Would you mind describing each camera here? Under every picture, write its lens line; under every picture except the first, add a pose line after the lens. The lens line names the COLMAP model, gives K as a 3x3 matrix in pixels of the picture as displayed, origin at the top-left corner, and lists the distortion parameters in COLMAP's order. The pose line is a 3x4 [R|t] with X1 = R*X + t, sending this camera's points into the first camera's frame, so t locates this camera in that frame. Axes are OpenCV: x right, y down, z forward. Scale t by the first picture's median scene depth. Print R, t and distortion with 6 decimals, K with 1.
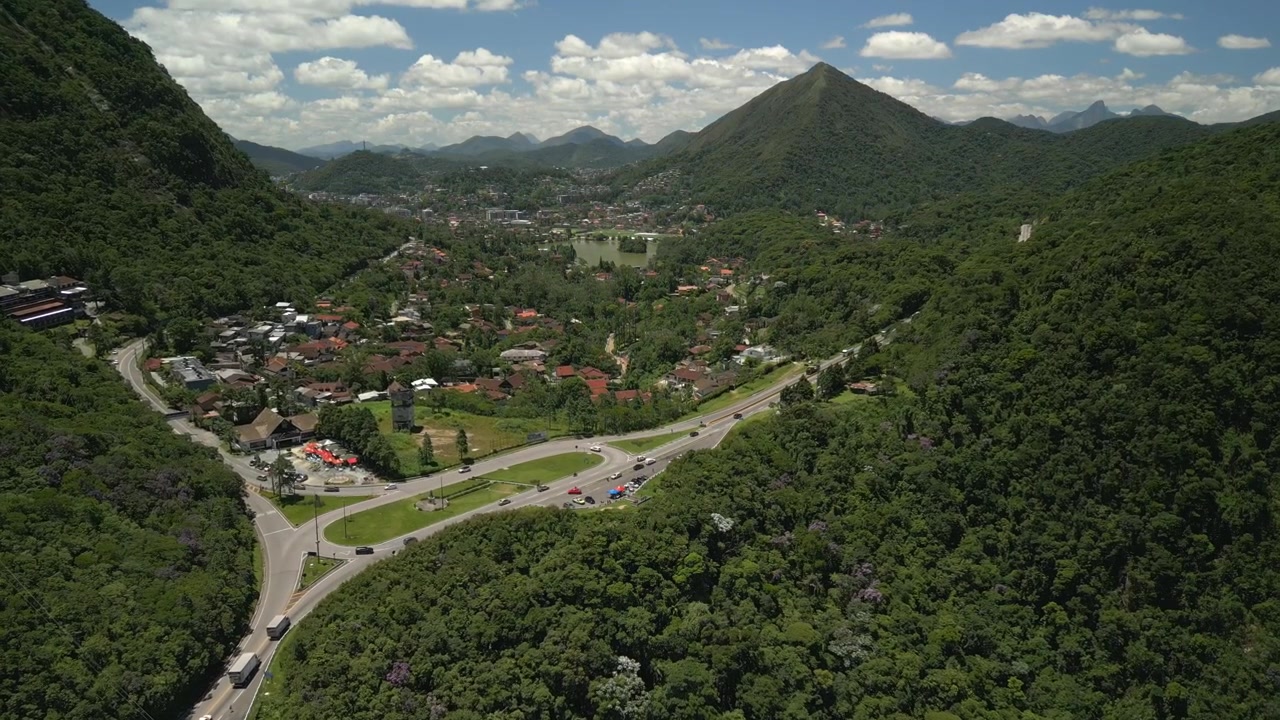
lens RADIAL K [[1011.4, 0, 640.4], [0, 1011.4, 362.4], [0, 0, 1]] dist [0.009027, -0.011801]
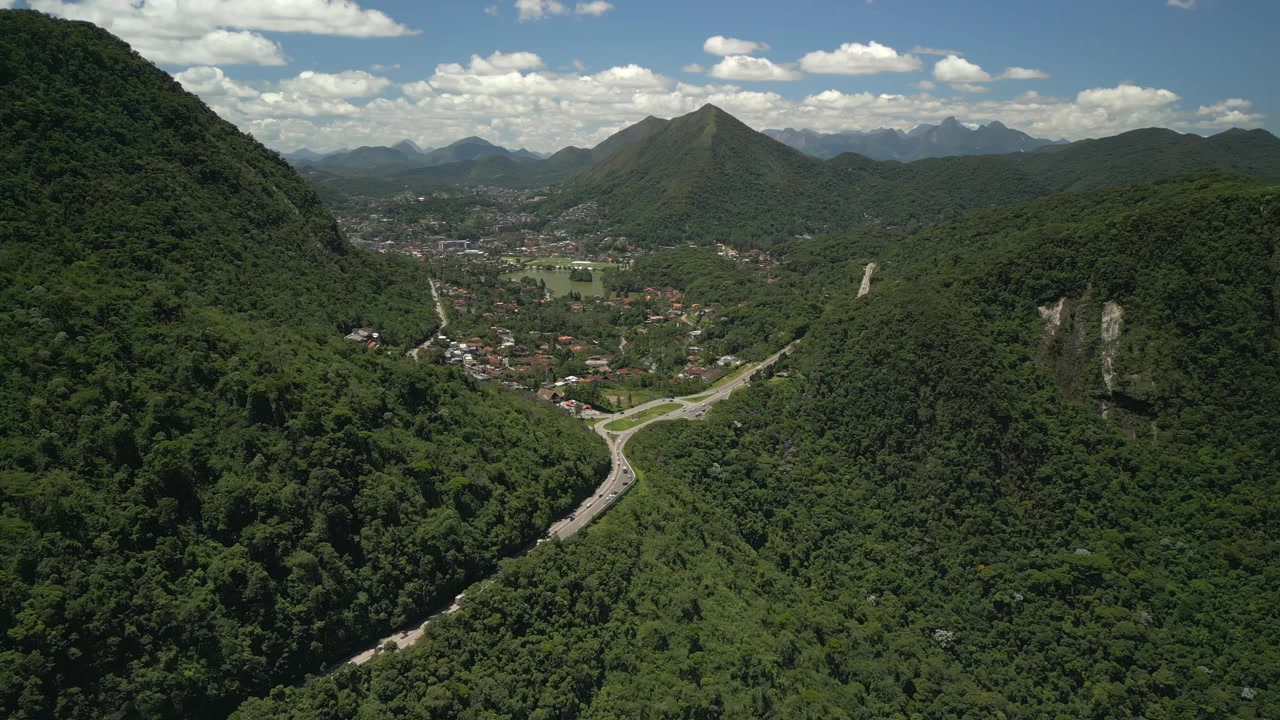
lens RADIAL K [[1011.4, 0, 639.5], [0, 1011.4, 358.6], [0, 0, 1]] dist [0.009027, -0.011801]
pose [[0.992968, -0.022903, 0.116148, -0.381791], [0.023658, 0.999707, -0.005126, -0.006721], [-0.115996, 0.007838, 0.993219, -1.288800]]
